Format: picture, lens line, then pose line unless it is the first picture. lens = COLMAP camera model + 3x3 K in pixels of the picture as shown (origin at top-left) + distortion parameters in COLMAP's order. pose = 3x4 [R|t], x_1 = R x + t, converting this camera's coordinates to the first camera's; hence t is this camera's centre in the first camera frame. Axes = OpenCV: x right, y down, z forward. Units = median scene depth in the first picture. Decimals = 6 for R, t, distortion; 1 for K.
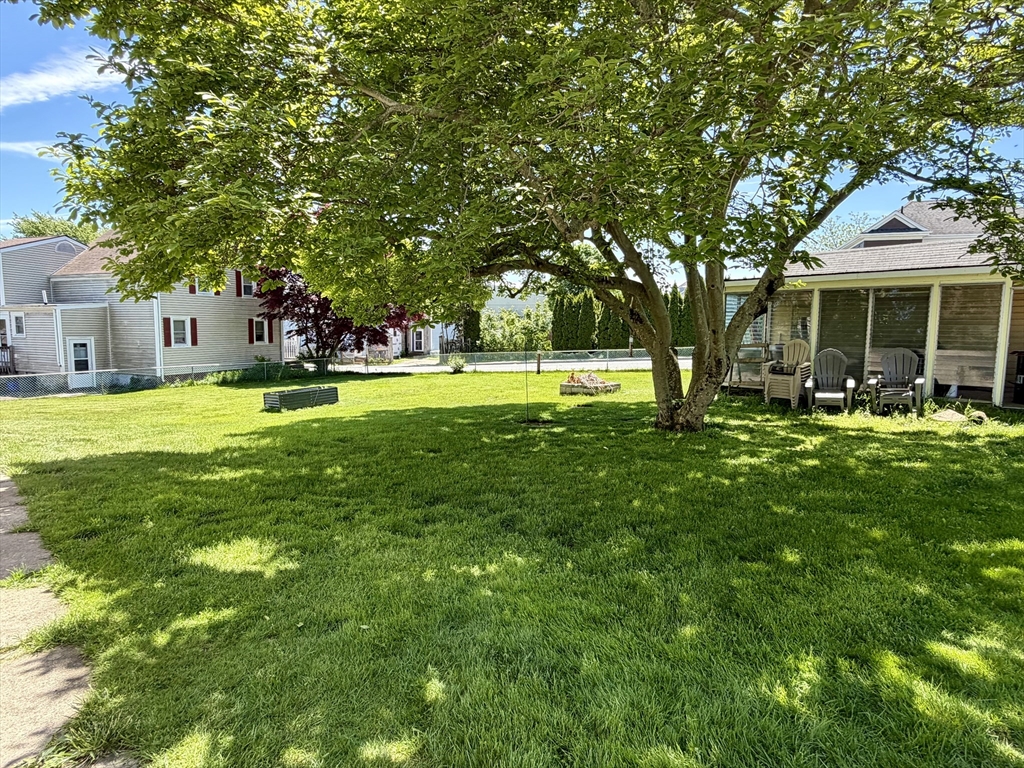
lens RADIAL K [[556.6, 0, 513.6], [0, 556.6, 383.0], [0, 0, 1]] dist [0.000110, 0.000876]
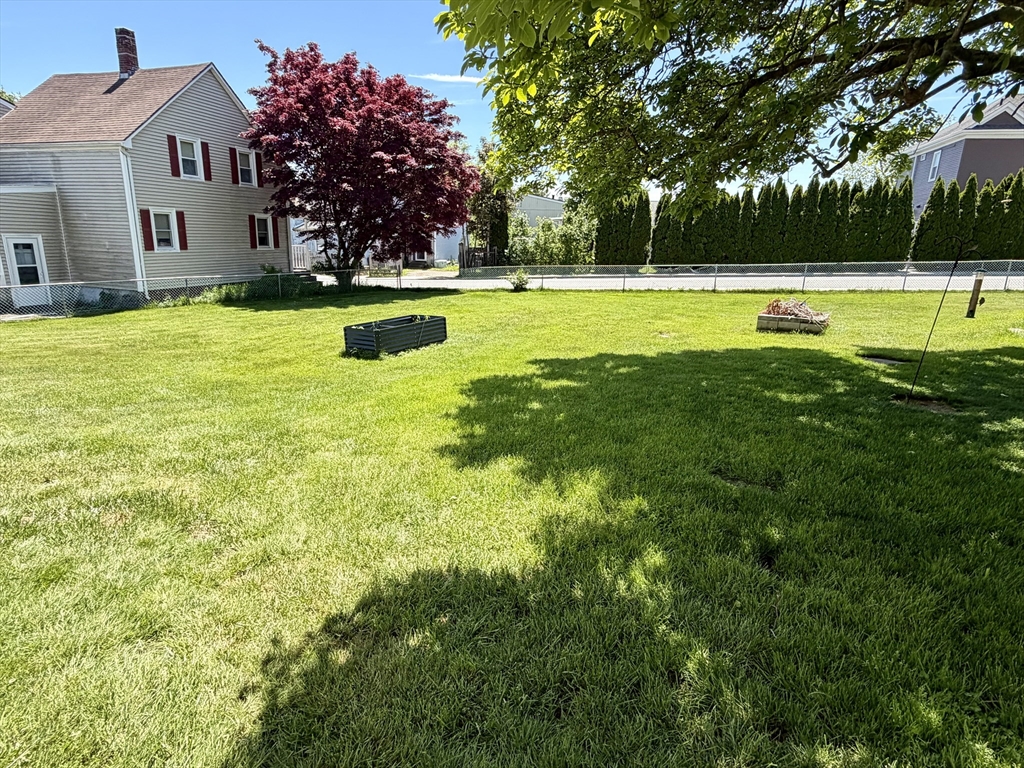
lens RADIAL K [[556.6, 0, 511.1], [0, 556.6, 380.8], [0, 0, 1]] dist [0.000110, 0.000876]
pose [[0.997618, 0.001993, 0.068954, -0.171459], [-0.012605, 0.988020, 0.153809, -0.013019], [-0.067821, -0.154312, 0.985692, 0.191608]]
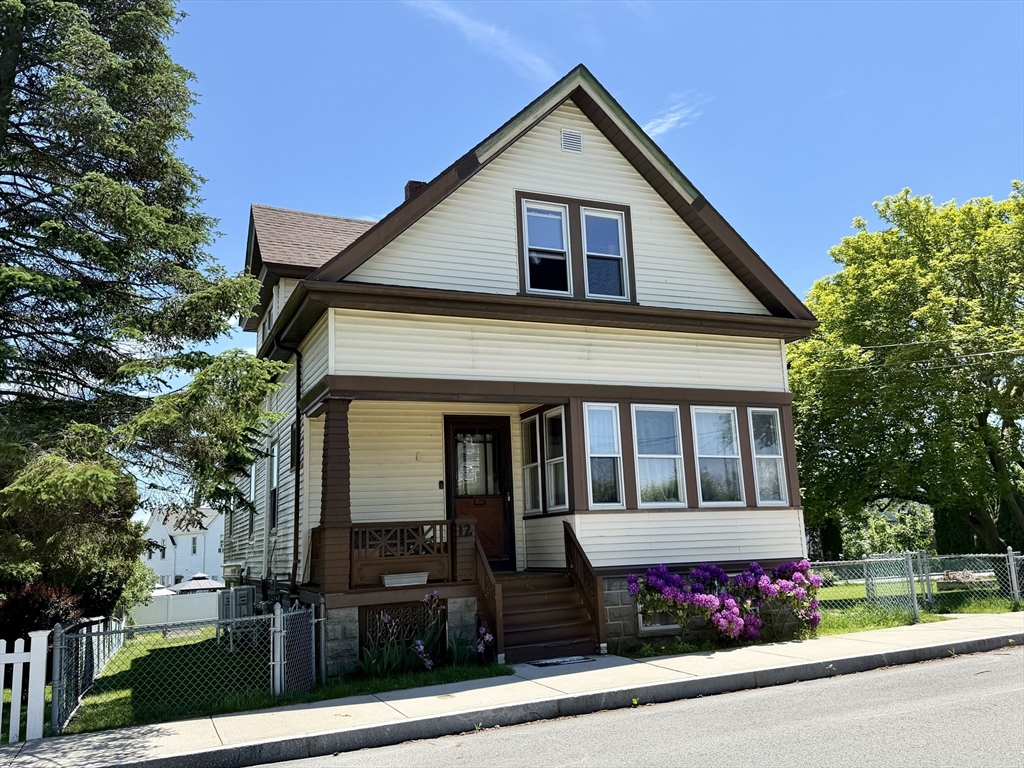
lens RADIAL K [[836.9, 0, 503.0], [0, 836.9, 376.3], [0, 0, 1]] dist [0.099882, -0.139073]
pose [[0.913883, -0.130451, -0.384448, -0.003289], [0.011403, 0.954843, -0.296892, 0.066244], [0.405817, 0.266940, 0.874103, -0.612542]]
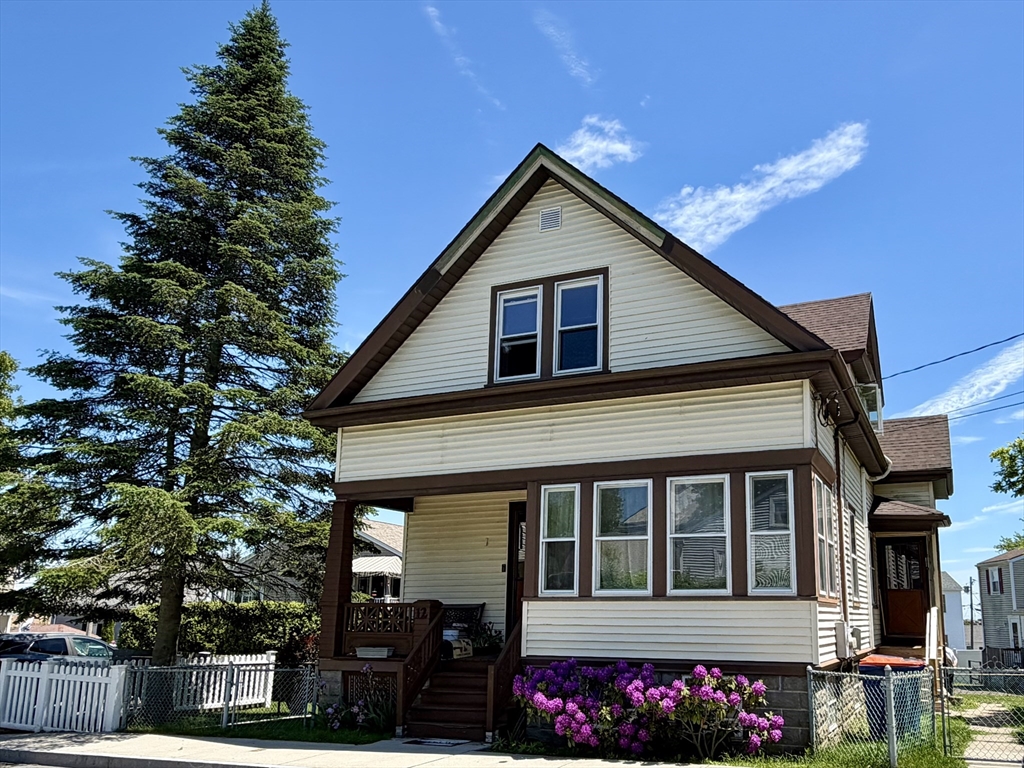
lens RADIAL K [[792.9, 0, 599.0], [0, 792.9, 442.4], [0, 0, 1]] dist [-0.016152, 0.012065]
pose [[0.359934, -0.210111, -0.909011, 0.266982], [-0.098473, 0.960314, -0.260961, 0.028137], [0.927766, 0.183442, 0.324960, -0.292665]]
